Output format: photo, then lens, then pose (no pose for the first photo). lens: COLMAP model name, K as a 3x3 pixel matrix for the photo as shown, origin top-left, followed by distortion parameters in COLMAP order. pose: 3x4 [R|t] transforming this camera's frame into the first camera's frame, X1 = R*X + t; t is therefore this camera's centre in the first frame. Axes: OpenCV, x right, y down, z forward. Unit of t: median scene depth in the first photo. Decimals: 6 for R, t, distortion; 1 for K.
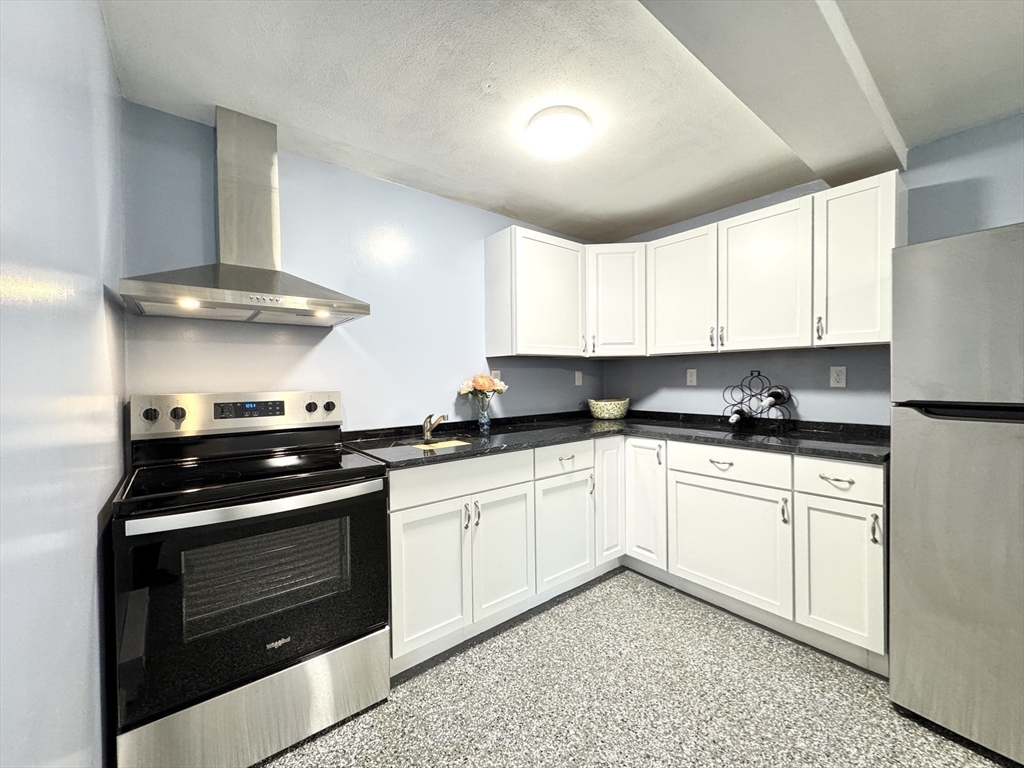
lens RADIAL K [[406.2, 0, 509.3], [0, 406.2, 385.3], [0, 0, 1]] dist [-0.004038, 0.000691]
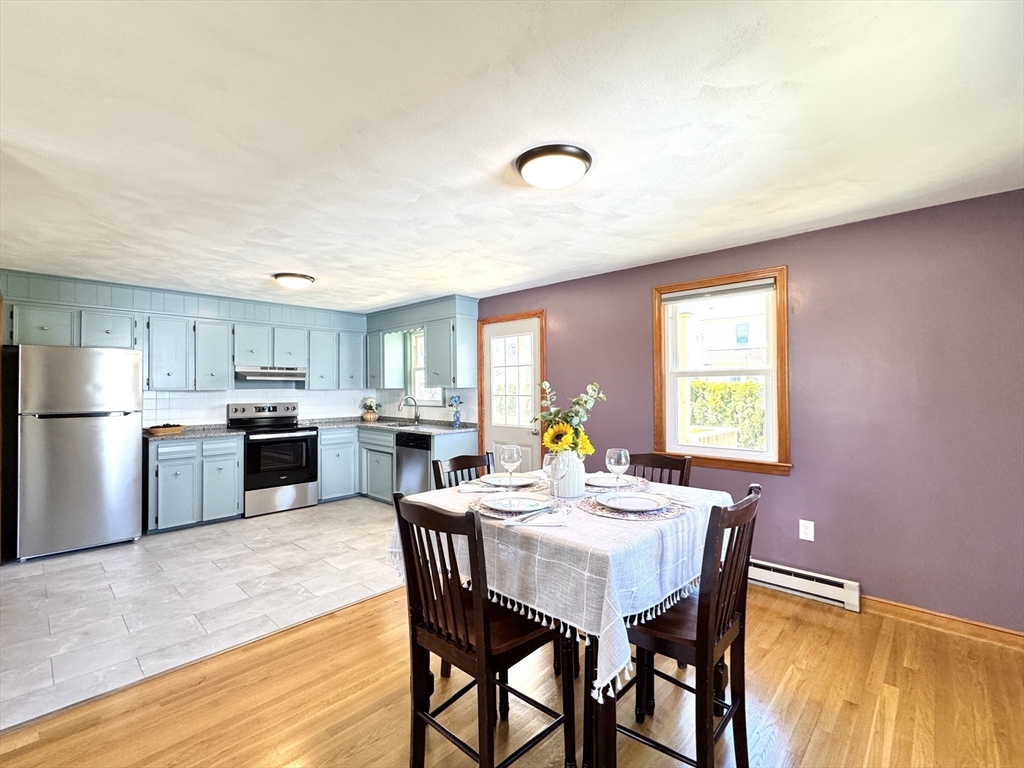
lens RADIAL K [[460.0, 0, 509.9], [0, 460.0, 382.9], [0, 0, 1]] dist [-0.004021, -0.000260]
pose [[0.991861, 0.008162, 0.127061, 0.531036], [-0.004175, 0.999492, -0.031609, -0.023679], [-0.127254, 0.030821, 0.991391, -2.013929]]
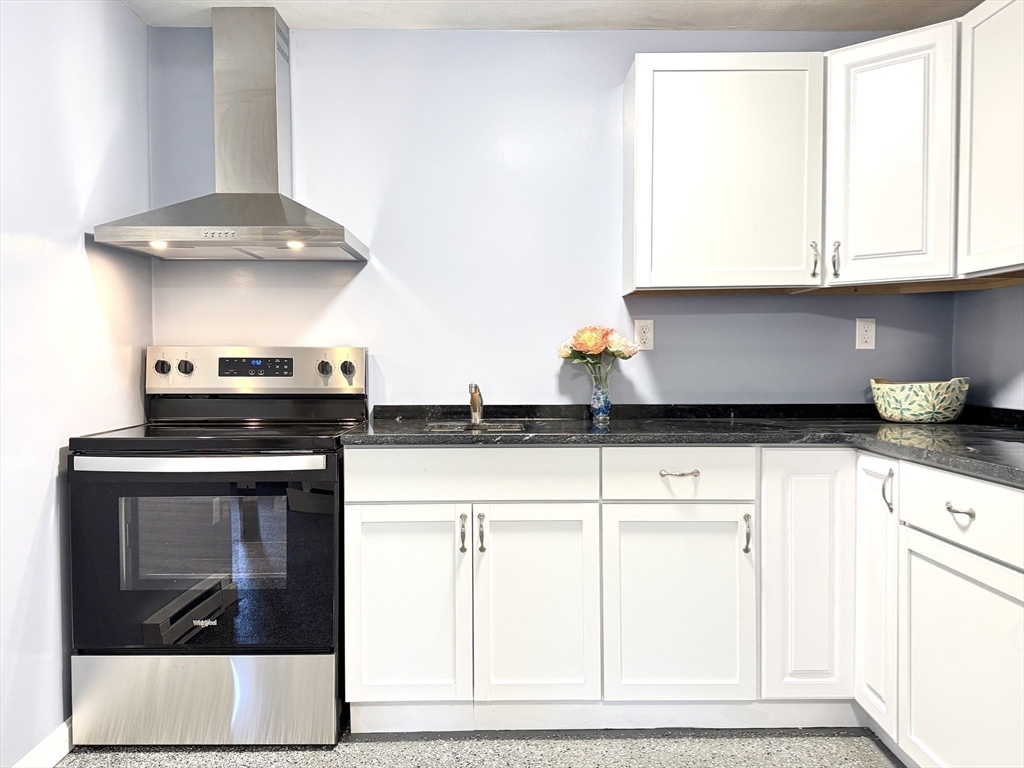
lens RADIAL K [[846.5, 0, 512.6], [0, 846.5, 385.7], [0, 0, 1]] dist [0.073293, -0.065700]
pose [[0.791771, 0.028560, -0.610151, 0.721745], [-0.017226, 0.999553, 0.024433, 0.040154], [0.610576, -0.008835, 0.791909, -0.045606]]
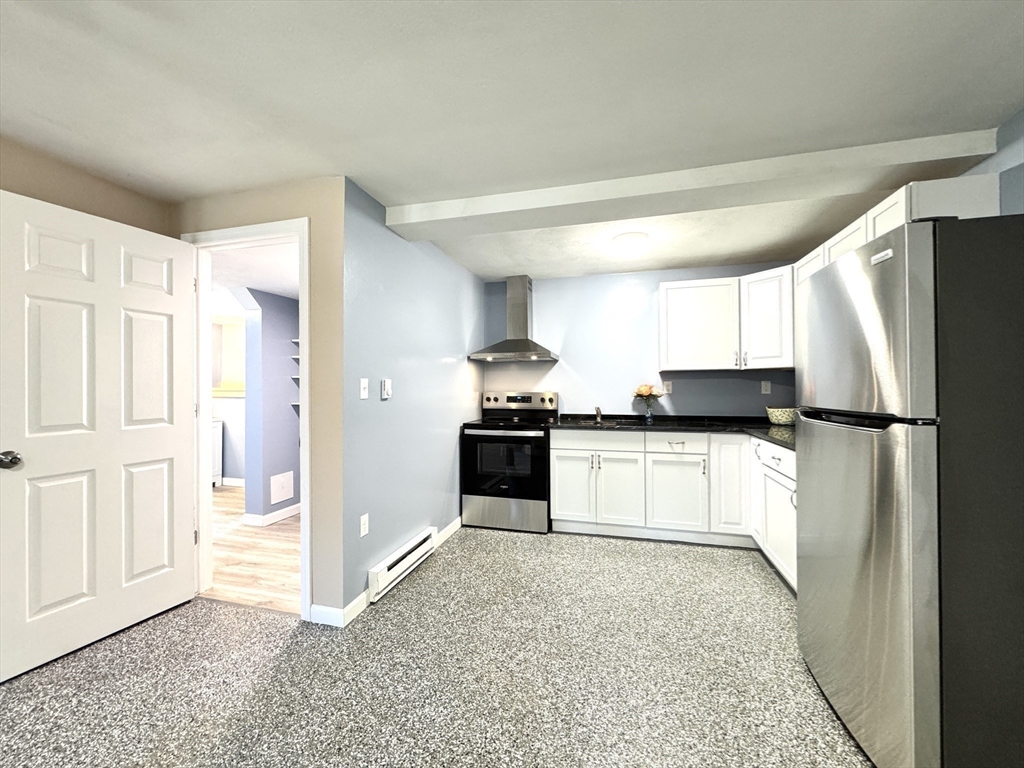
lens RADIAL K [[406.2, 0, 512.3], [0, 406.2, 383.8], [0, 0, 1]] dist [-0.004038, 0.000691]
pose [[0.590431, -0.000135, -0.807088, 1.049475], [-0.019425, 0.999708, -0.014378, 0.003867], [0.806854, 0.024167, 0.590256, -0.348194]]
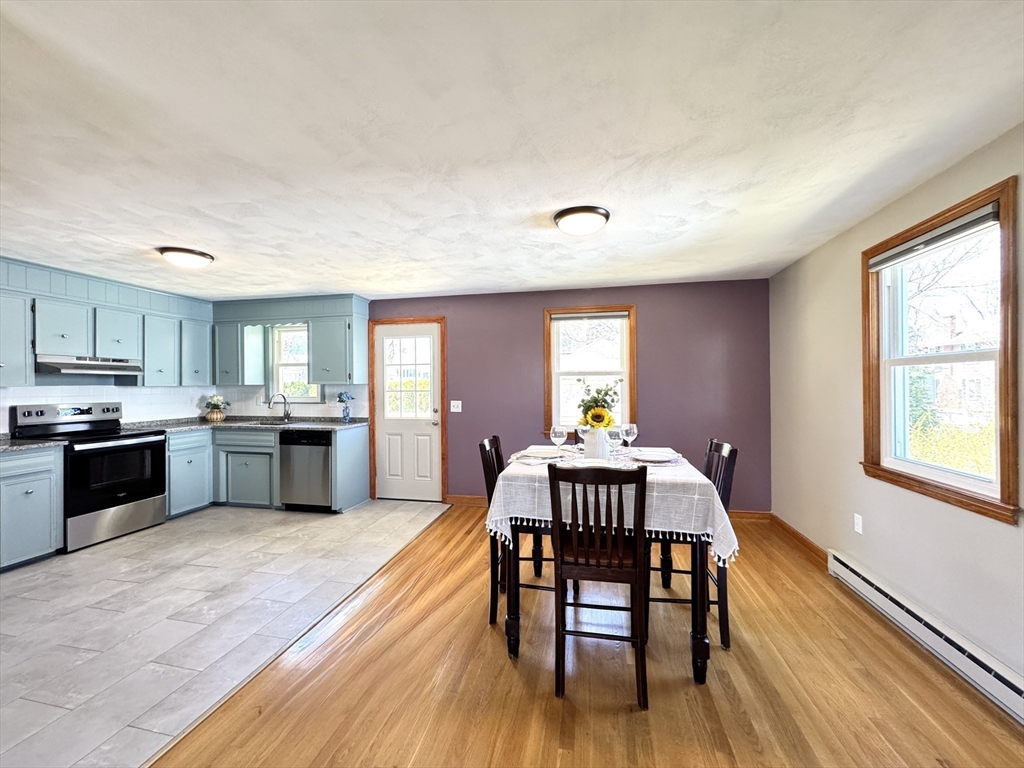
lens RADIAL K [[406.2, 0, 510.7], [0, 406.2, 383.5], [0, 0, 1]] dist [-0.004038, 0.000691]
pose [[0.778443, 0.009606, 0.627642, -0.164767], [0.008384, 0.999635, -0.025697, -0.011919], [-0.627659, 0.025266, 0.778078, -1.838779]]
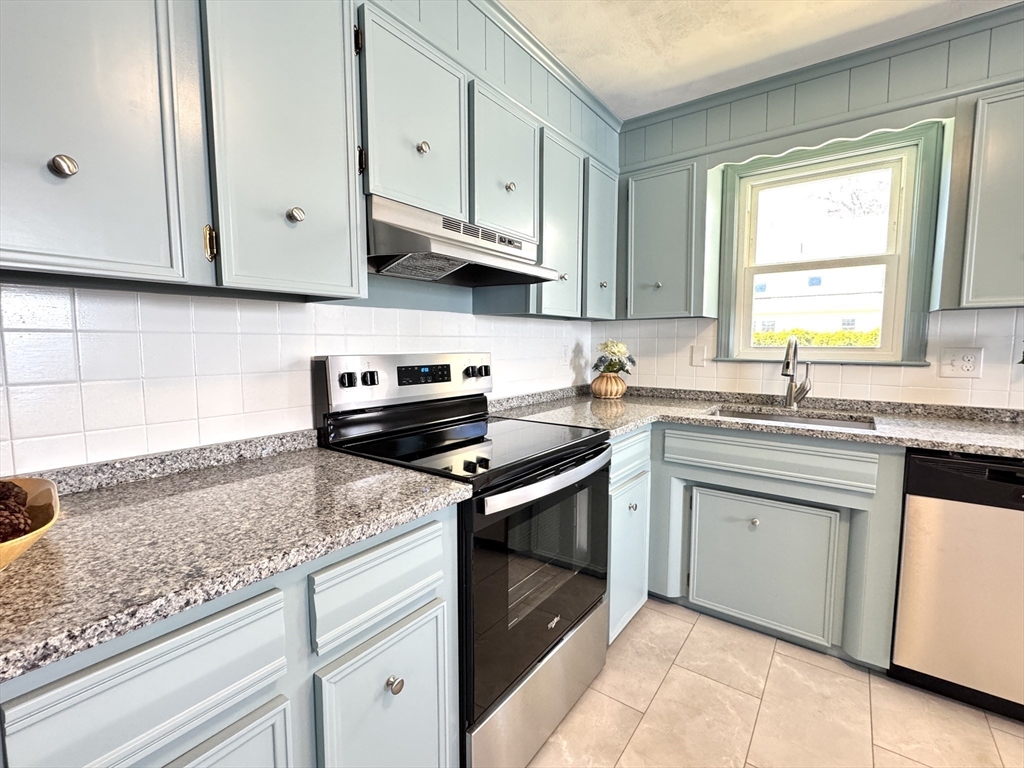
lens RADIAL K [[460.0, 0, 508.0], [0, 460.0, 382.1], [0, 0, 1]] dist [-0.004021, -0.000260]
pose [[0.970893, -0.010001, 0.239304, -0.608037], [-0.006142, 0.997760, 0.066617, 0.009345], [-0.239434, -0.066148, 0.968657, 0.024010]]
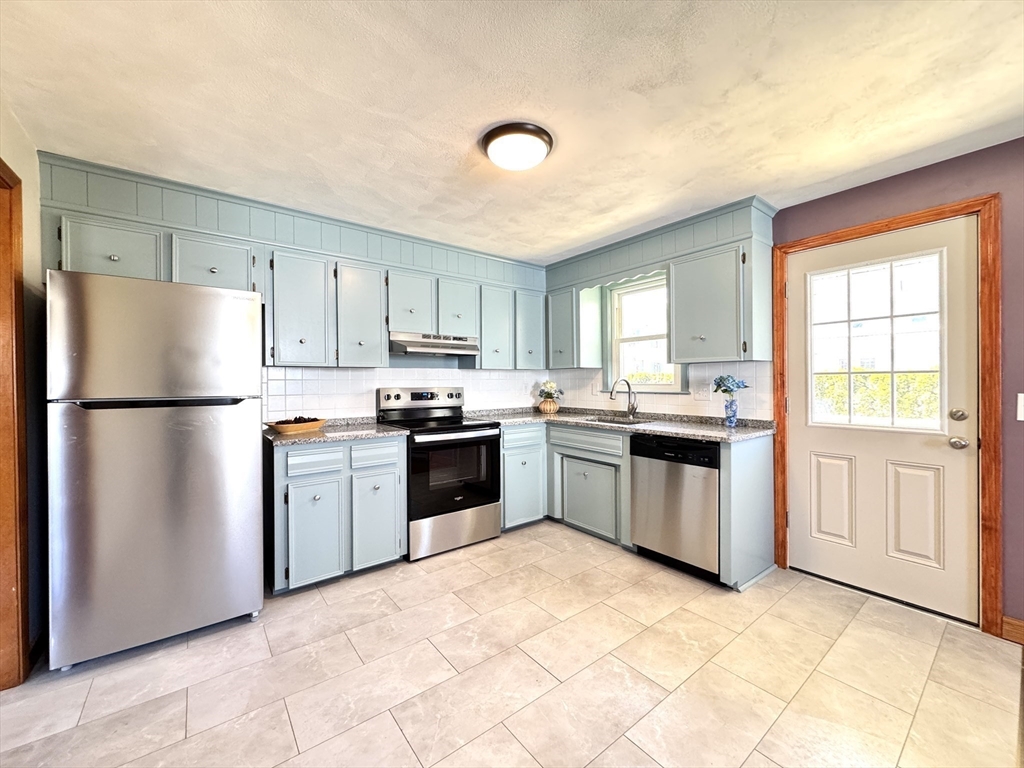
lens RADIAL K [[406.2, 0, 510.3], [0, 406.2, 382.9], [0, 0, 1]] dist [-0.004038, 0.000691]
pose [[0.999498, 0.005427, -0.031202, -0.143067], [-0.005872, 0.999882, -0.014184, 0.017724], [0.031121, 0.014361, 0.999412, -0.828457]]
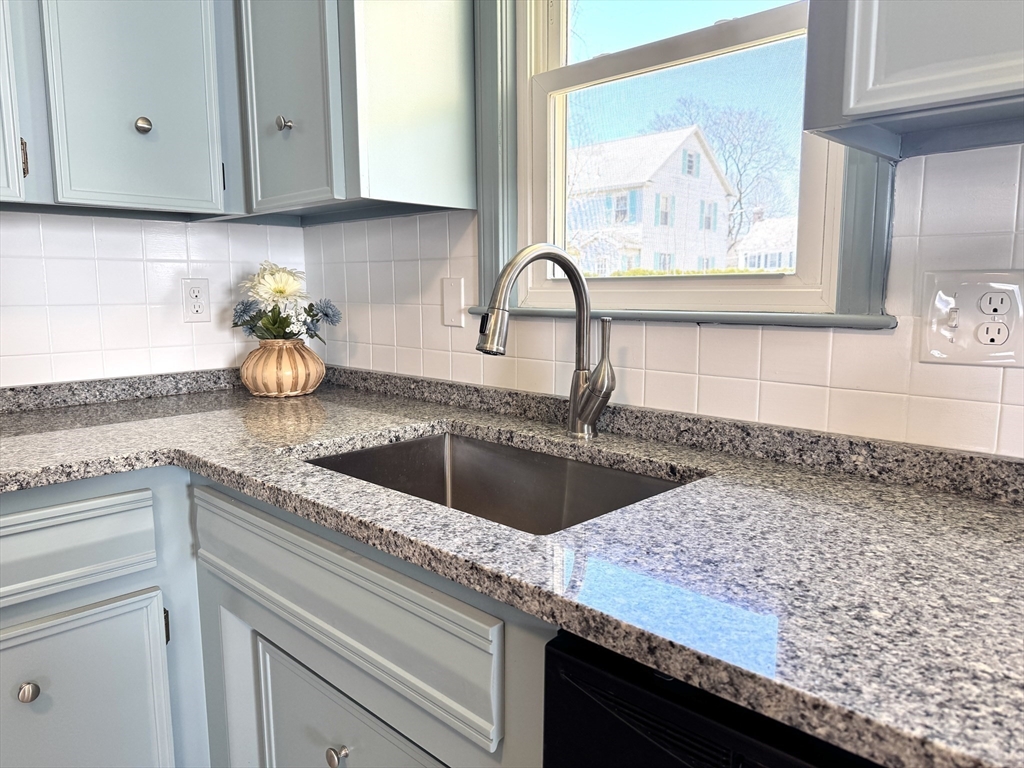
lens RADIAL K [[720.5, 0, 512.3], [0, 720.5, 382.7], [0, 0, 1]] dist [0.024031, -0.001666]
pose [[0.993567, -0.005174, 0.113125, 0.177479], [-0.007496, 0.993760, 0.111291, 0.018662], [-0.112995, -0.111423, 0.987328, 0.280853]]
